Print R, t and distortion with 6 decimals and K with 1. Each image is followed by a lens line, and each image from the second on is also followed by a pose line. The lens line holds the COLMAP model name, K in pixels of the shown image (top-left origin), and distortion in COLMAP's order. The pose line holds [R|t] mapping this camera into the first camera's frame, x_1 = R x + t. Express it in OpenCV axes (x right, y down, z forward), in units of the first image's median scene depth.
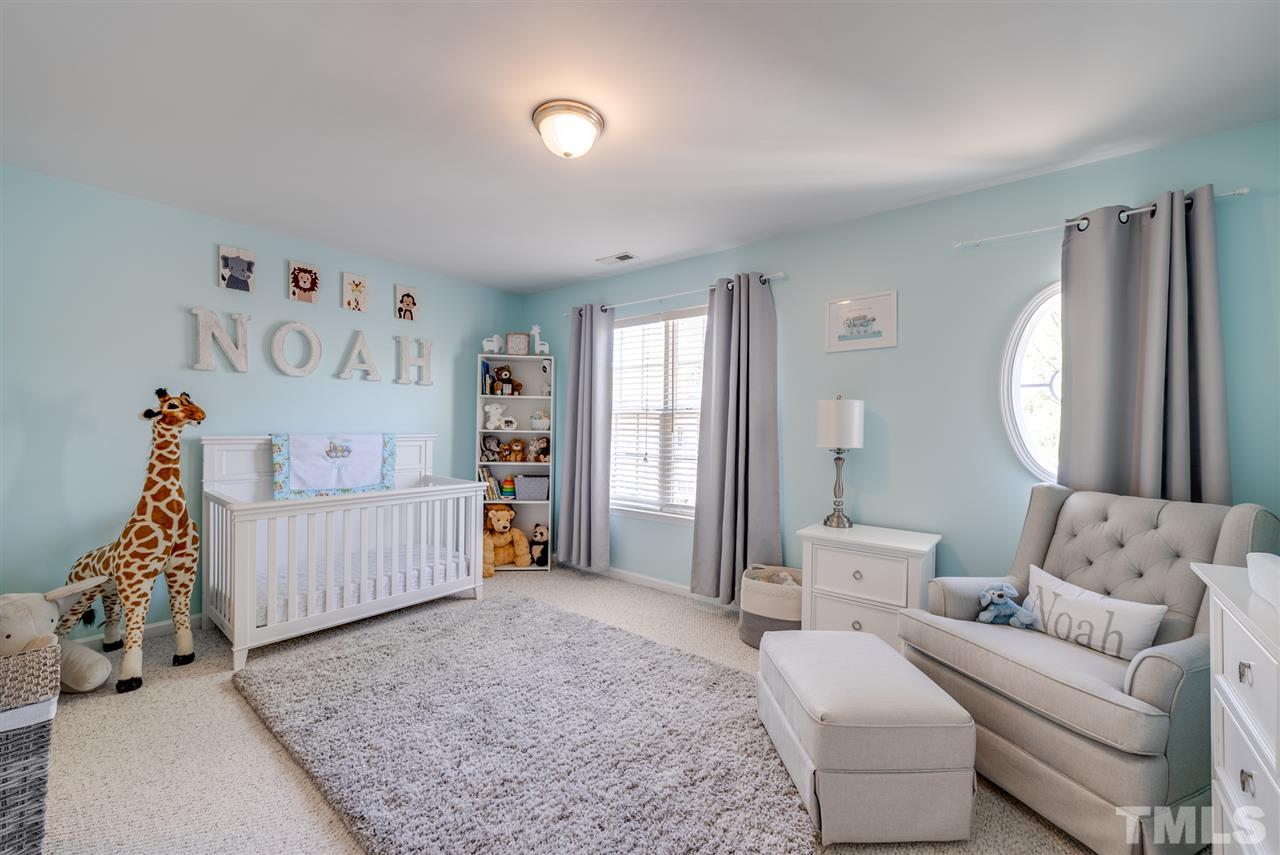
lens RADIAL K [[512.2, 0, 640.9], [0, 512.2, 430.3], [0, 0, 1]] dist [-0.003709, -0.000921]
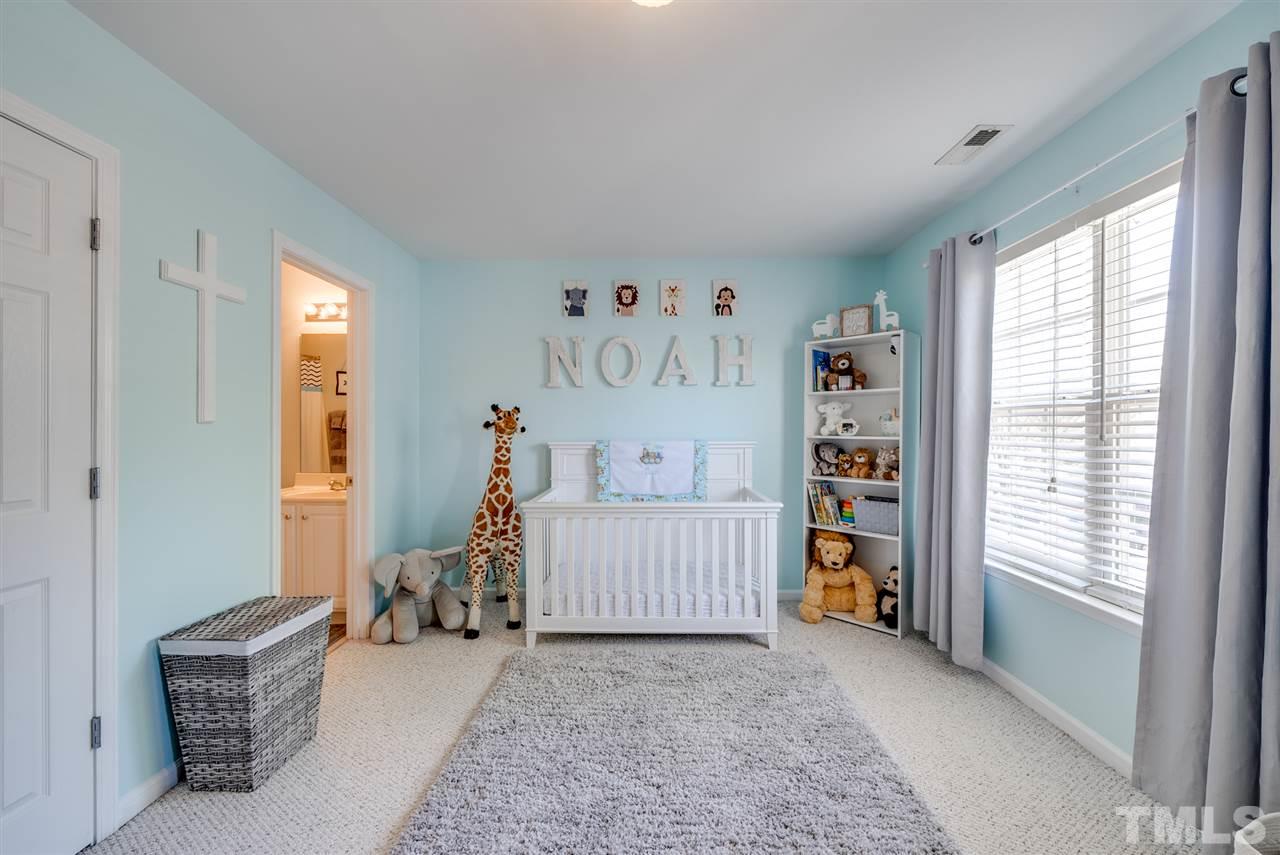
lens RADIAL K [[512.2, 0, 633.5], [0, 512.2, 428.8], [0, 0, 1]] dist [-0.003709, -0.000921]
pose [[0.608330, -0.012500, -0.793586, 0.189262], [0.003733, 0.999910, -0.012889, -0.002920], [0.793675, 0.004878, 0.608322, 0.350962]]
